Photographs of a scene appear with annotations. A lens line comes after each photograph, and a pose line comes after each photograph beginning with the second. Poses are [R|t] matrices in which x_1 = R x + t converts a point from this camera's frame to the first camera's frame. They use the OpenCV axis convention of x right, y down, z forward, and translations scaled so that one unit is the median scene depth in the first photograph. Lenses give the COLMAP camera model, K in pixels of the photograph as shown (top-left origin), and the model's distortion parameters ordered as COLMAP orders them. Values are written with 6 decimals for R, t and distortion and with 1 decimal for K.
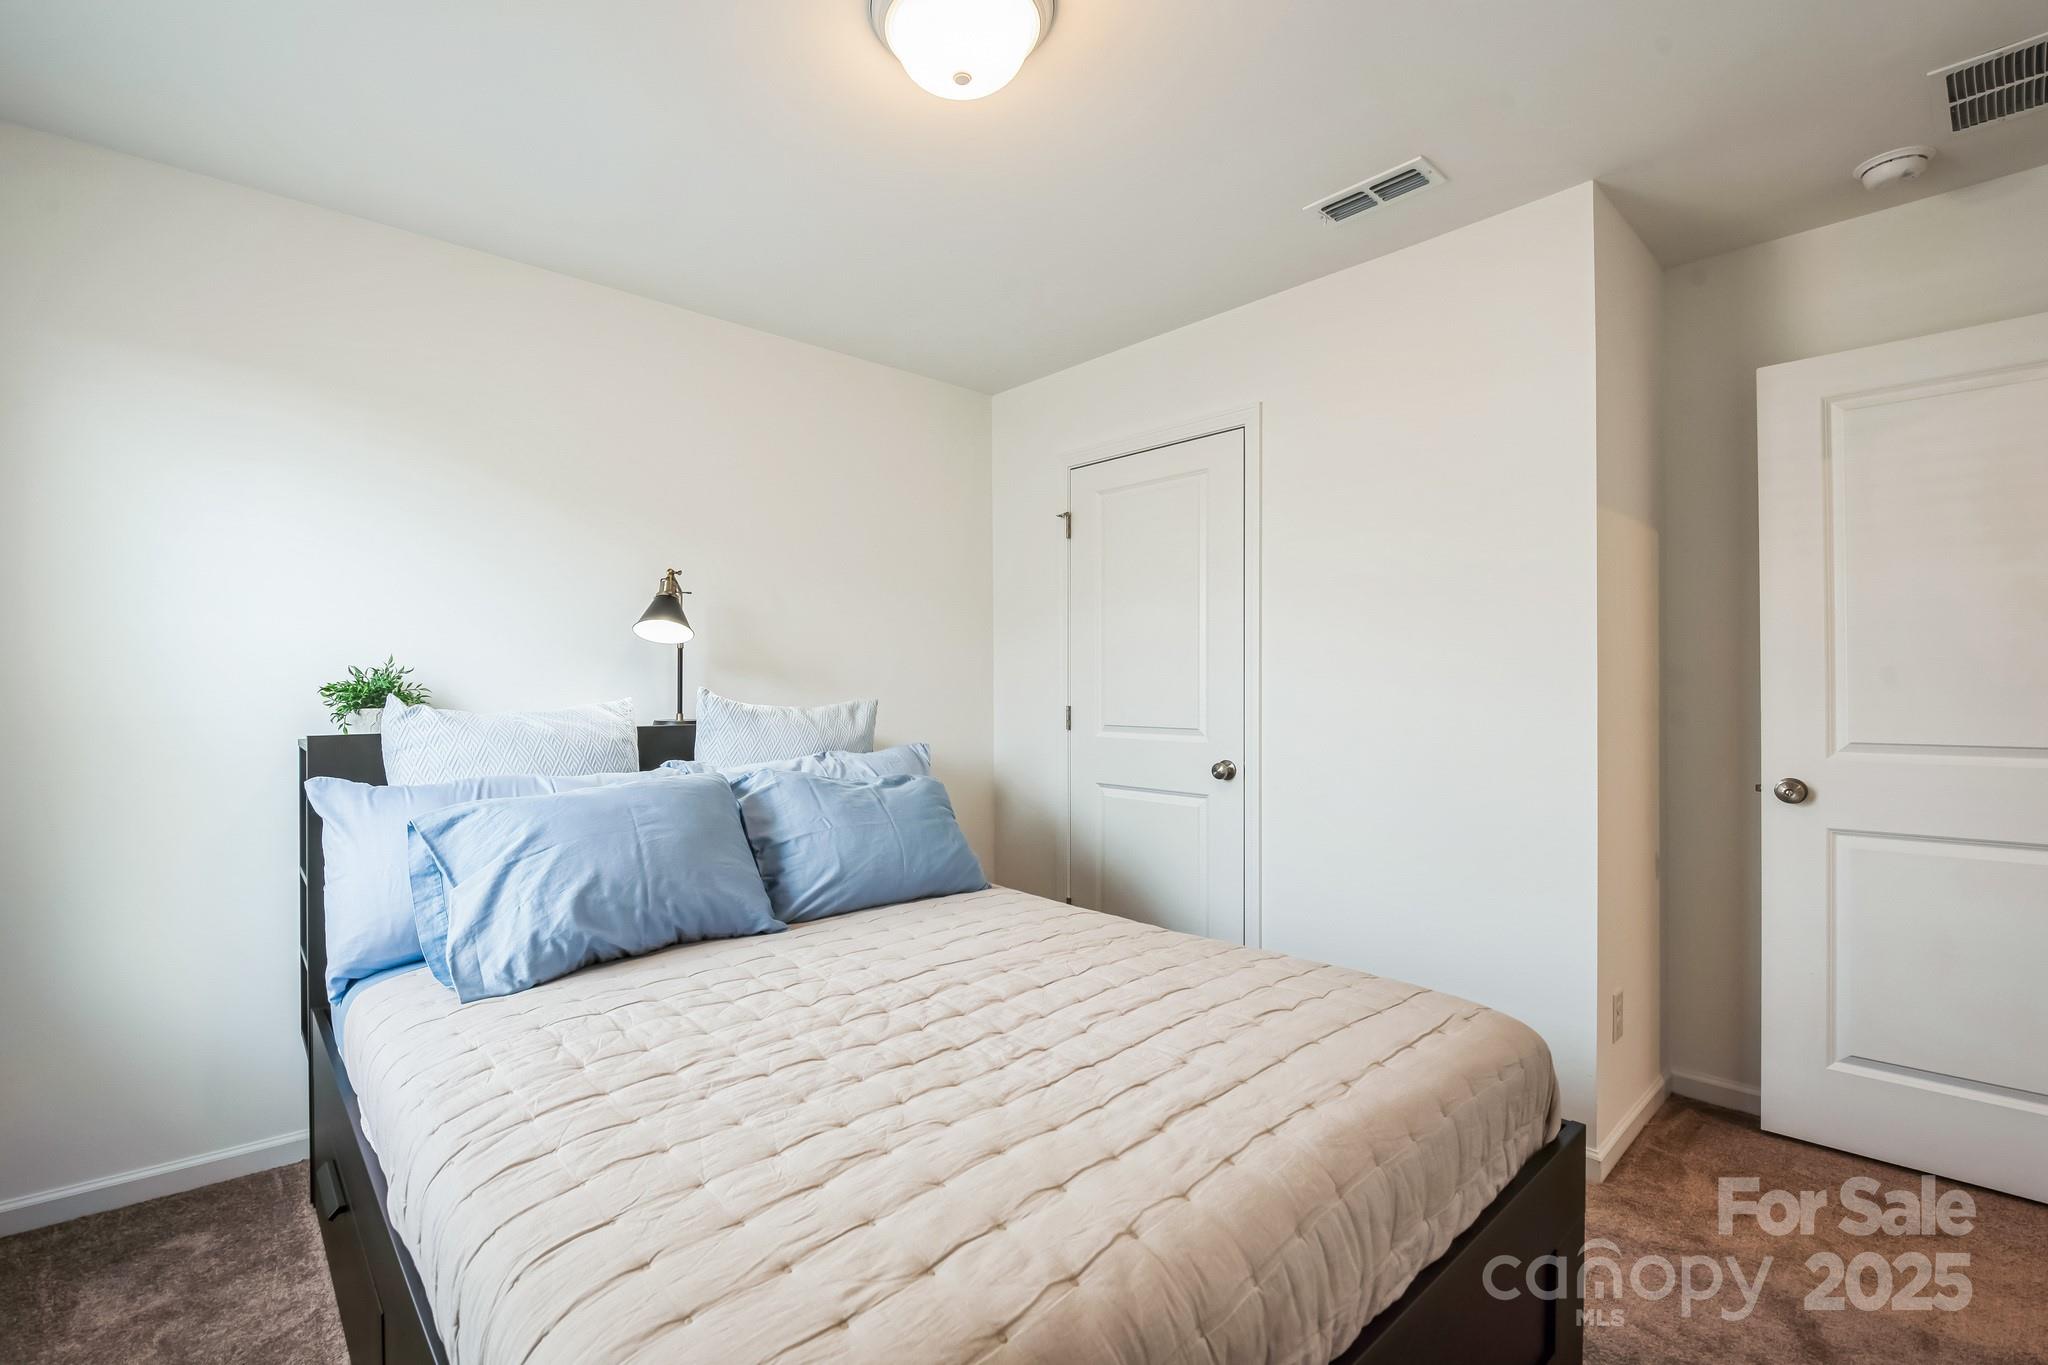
lens RADIAL K [[840.9, 0, 1024.0], [0, 840.9, 682.5], [0, 0, 1]] dist [0.000465, -0.004485]
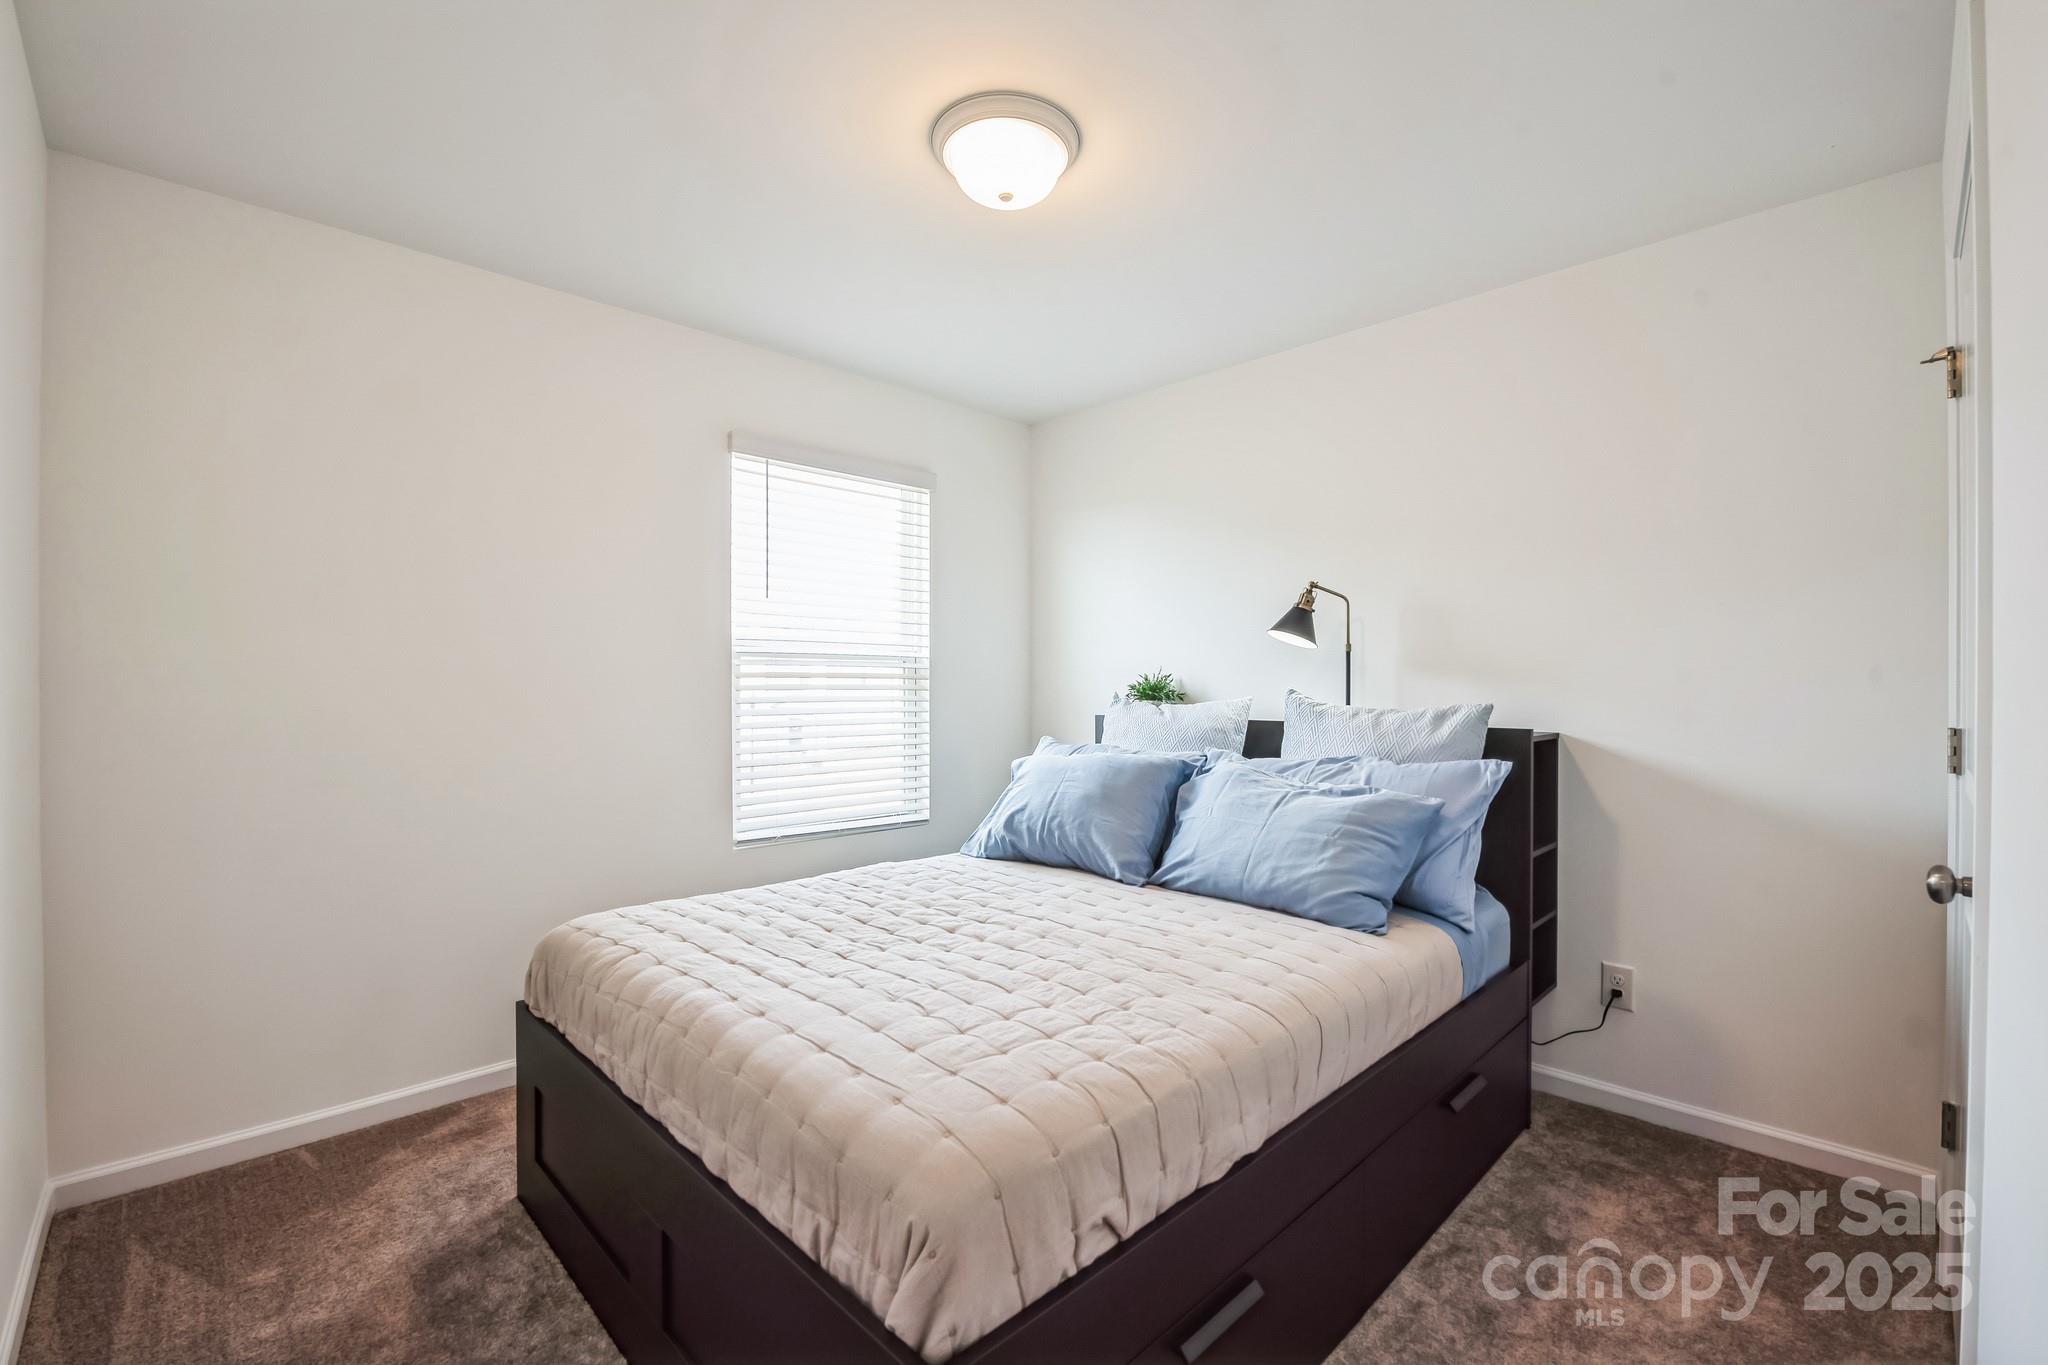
lens RADIAL K [[832.5, 0, 1017.2], [0, 832.5, 686.5], [0, 0, 1]] dist [-0.010460, -0.004407]
pose [[0.078911, -0.004713, -0.996870, 1.034228], [0.004297, 0.999981, -0.004388, 0.006950], [0.996872, -0.003938, 0.078930, 0.820898]]
